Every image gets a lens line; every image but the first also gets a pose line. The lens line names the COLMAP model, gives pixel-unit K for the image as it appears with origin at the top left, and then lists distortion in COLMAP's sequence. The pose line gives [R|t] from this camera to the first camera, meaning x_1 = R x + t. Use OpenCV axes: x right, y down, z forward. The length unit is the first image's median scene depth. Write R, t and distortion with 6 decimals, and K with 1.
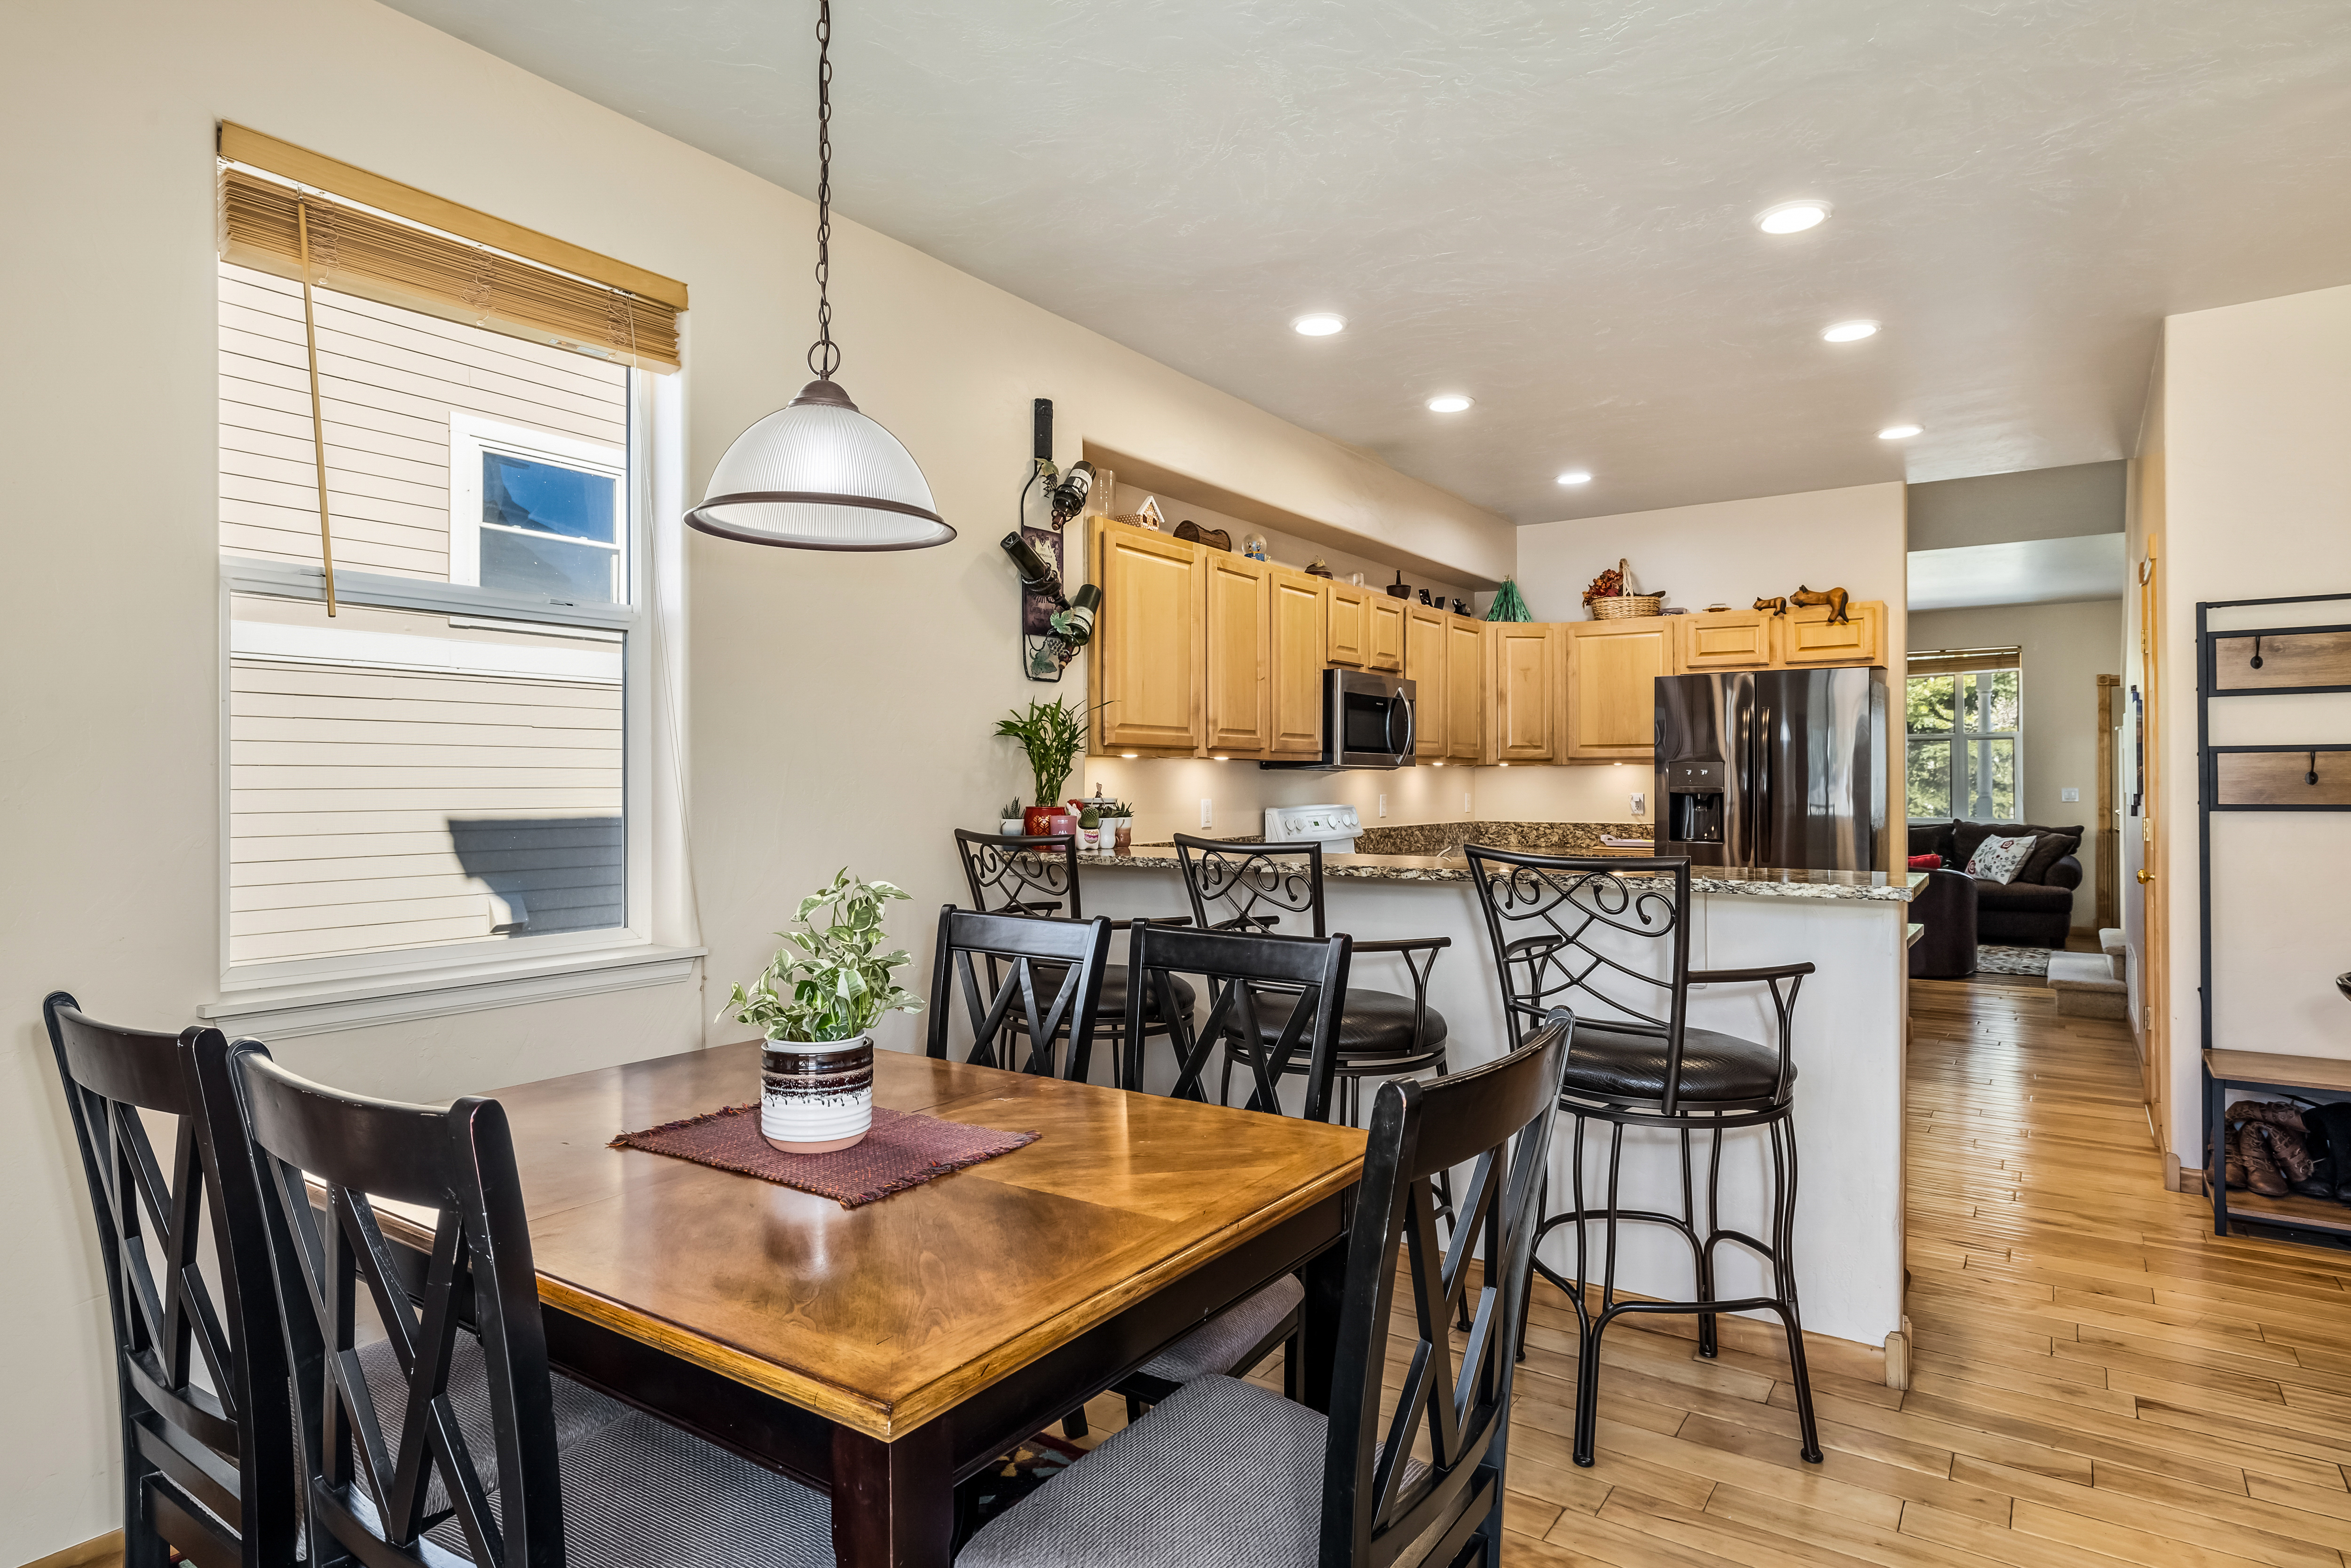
lens RADIAL K [[1319.9, 0, 1123.2], [0, 1319.9, 786.6], [0, 0, 1]] dist [-0.011741, -0.001638]
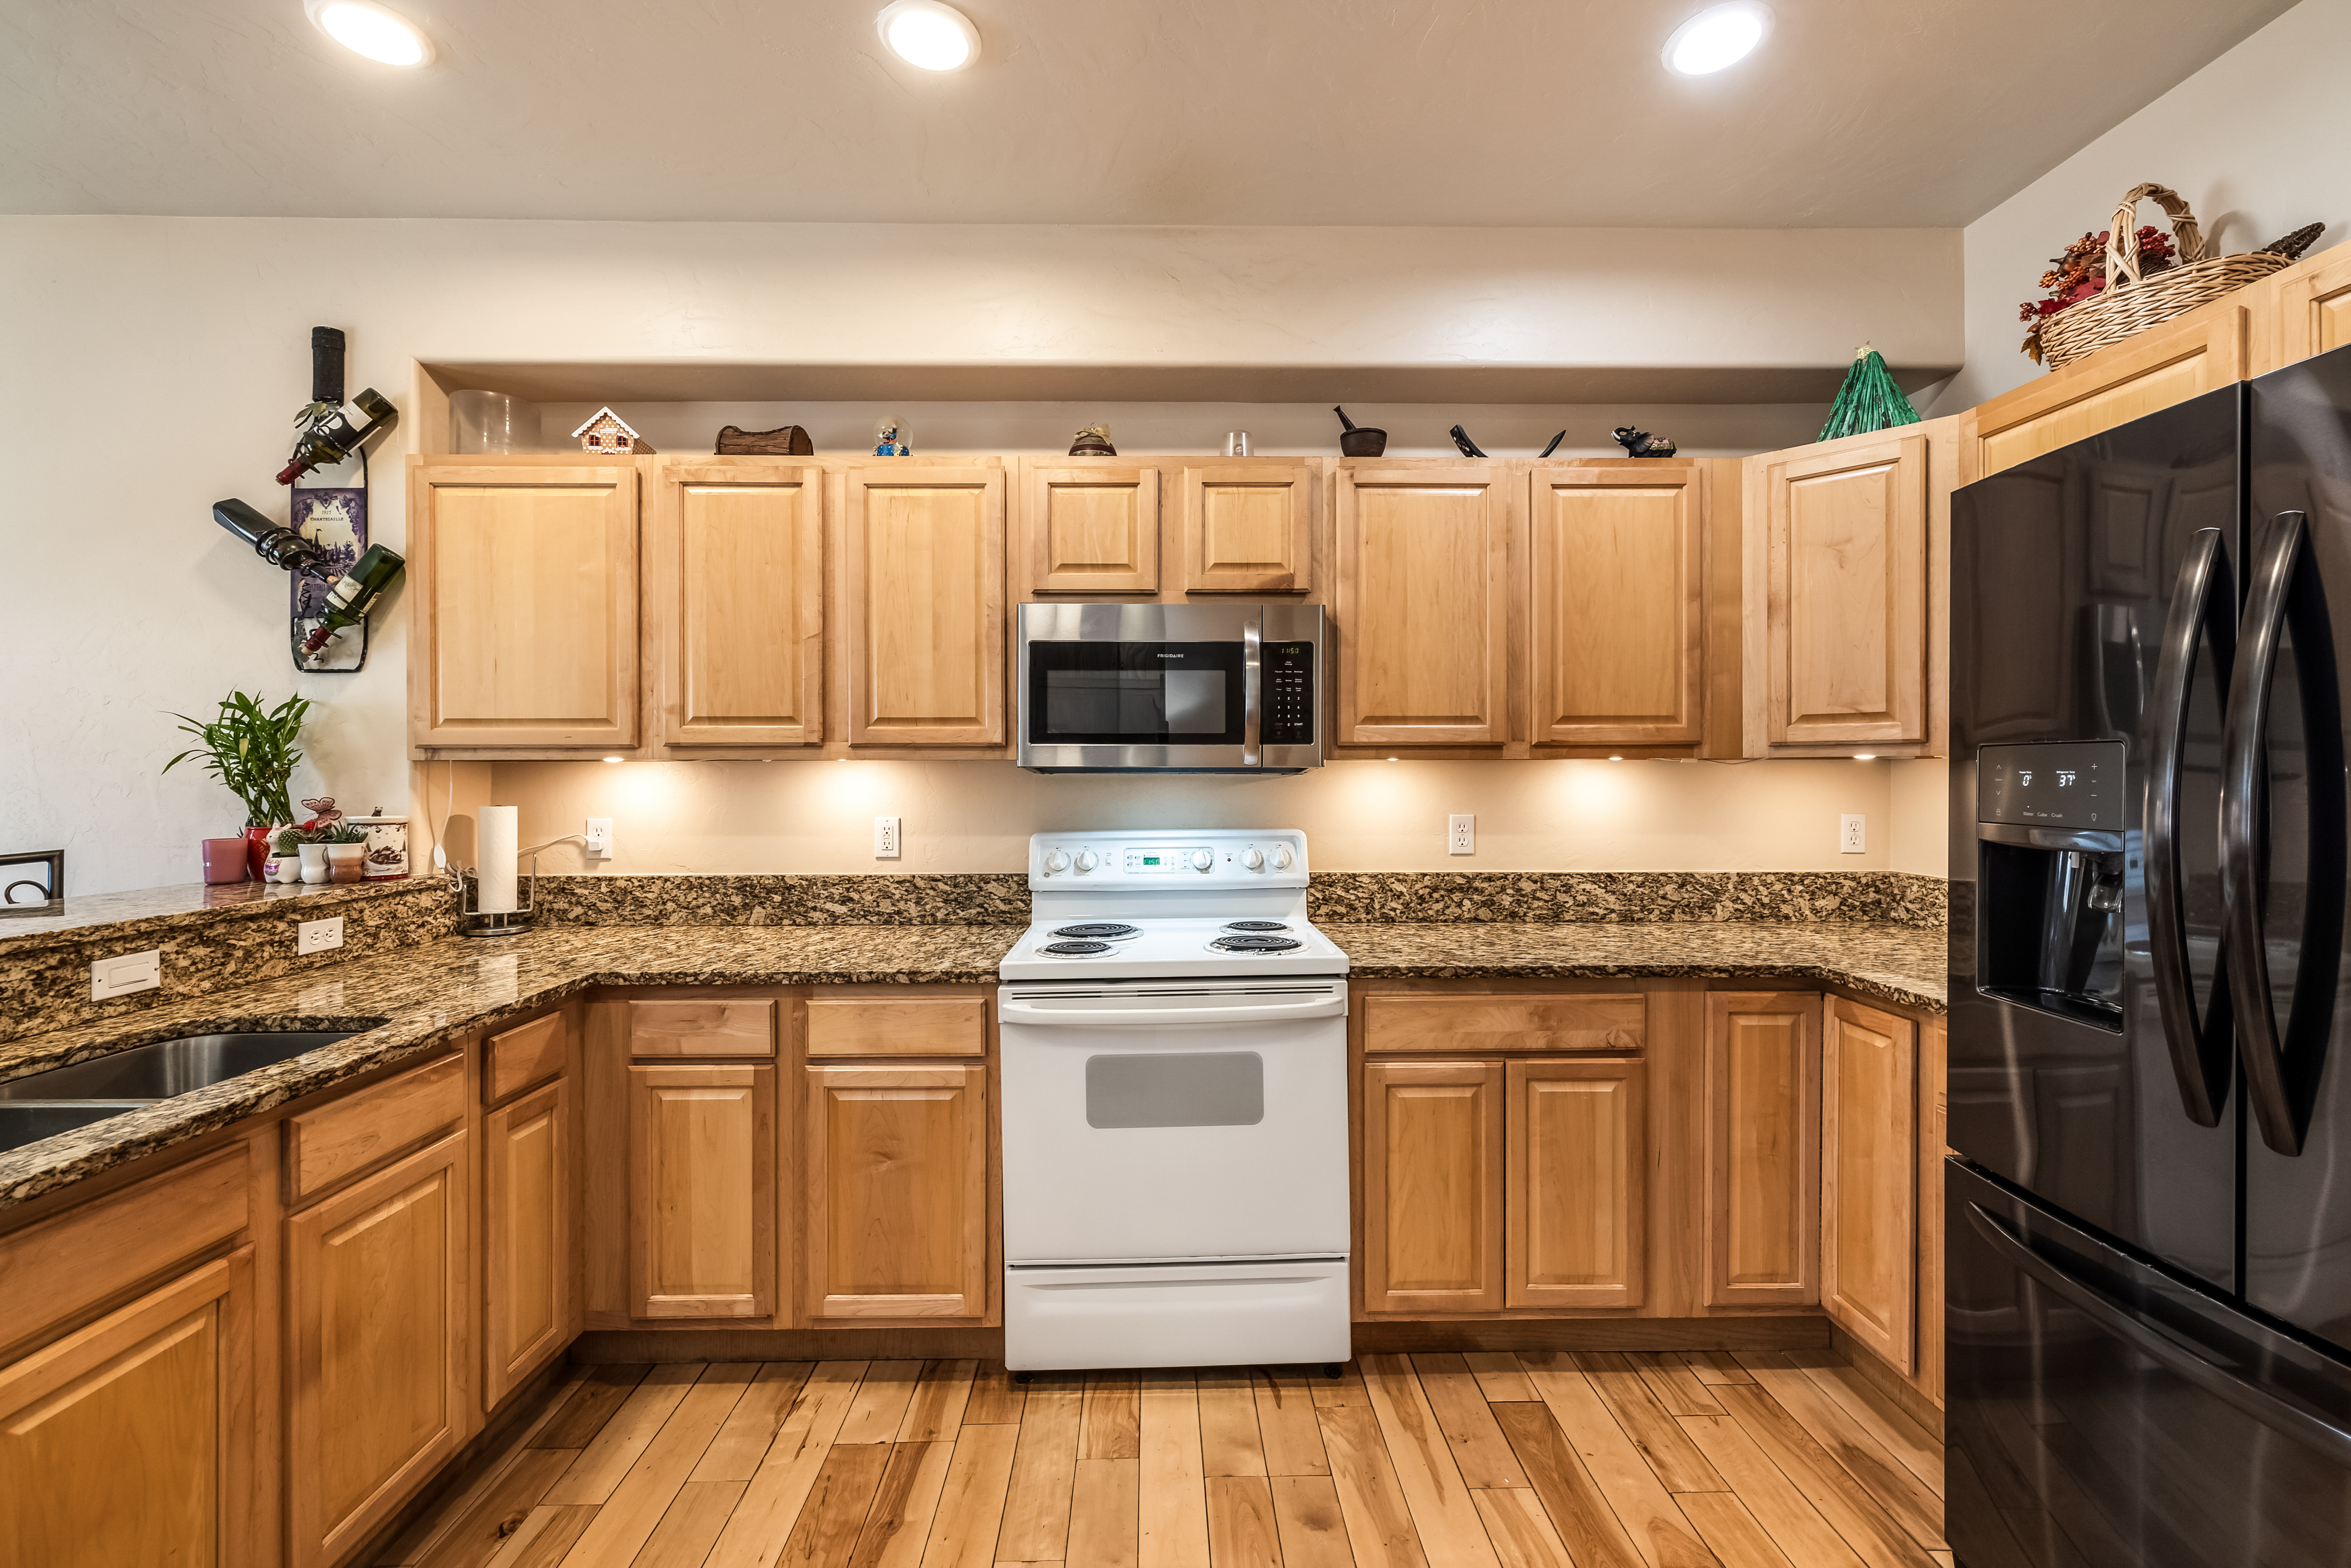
lens RADIAL K [[986.3, 0, 1185.2], [0, 986.3, 775.2], [0, 0, 1]] dist [-0.001156, -0.000031]
pose [[0.596434, 0.001724, -0.802660, 0.477348], [-0.001772, 0.999998, 0.000832, -0.011222], [0.802660, 0.000926, 0.596436, 0.675984]]
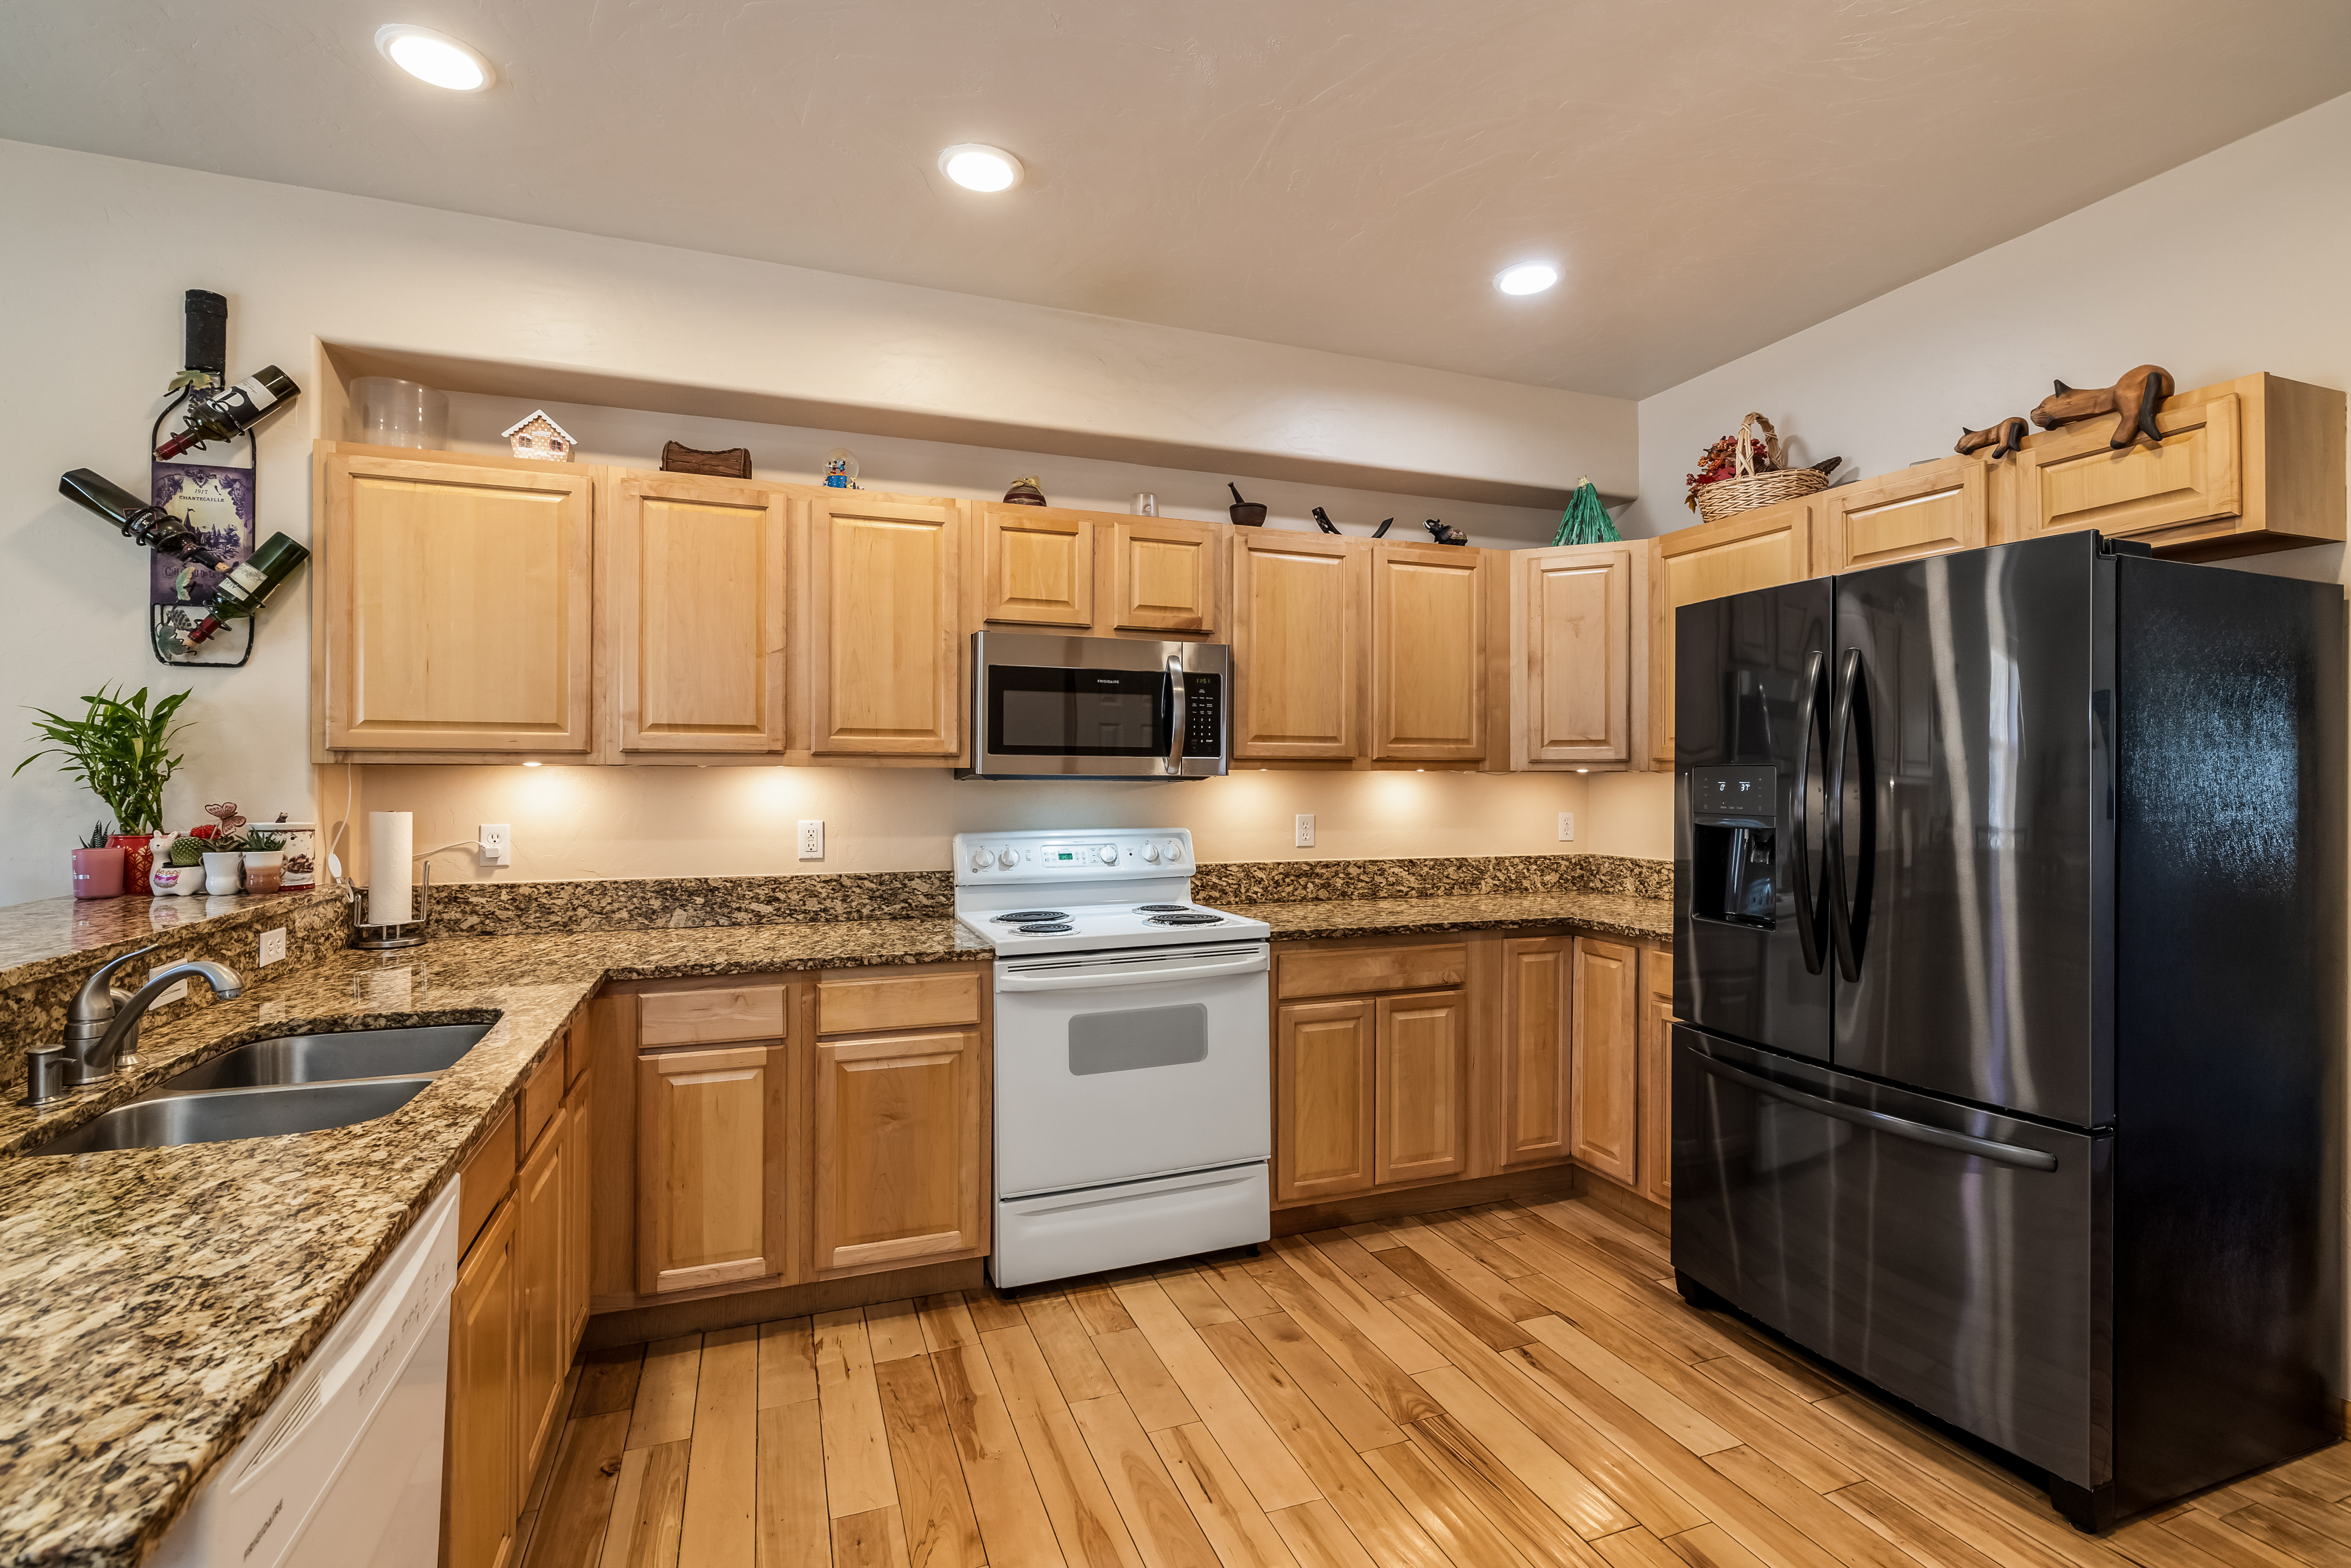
lens RADIAL K [[1046.8, 0, 1183.3], [0, 1046.8, 774.7], [0, 0, 1]] dist [-0.010375, 0.002471]
pose [[0.826465, 0.000841, -0.562987, 0.467123], [-0.005720, 0.999960, -0.006903, -0.011072], [0.562959, 0.008925, 0.826437, 0.525866]]
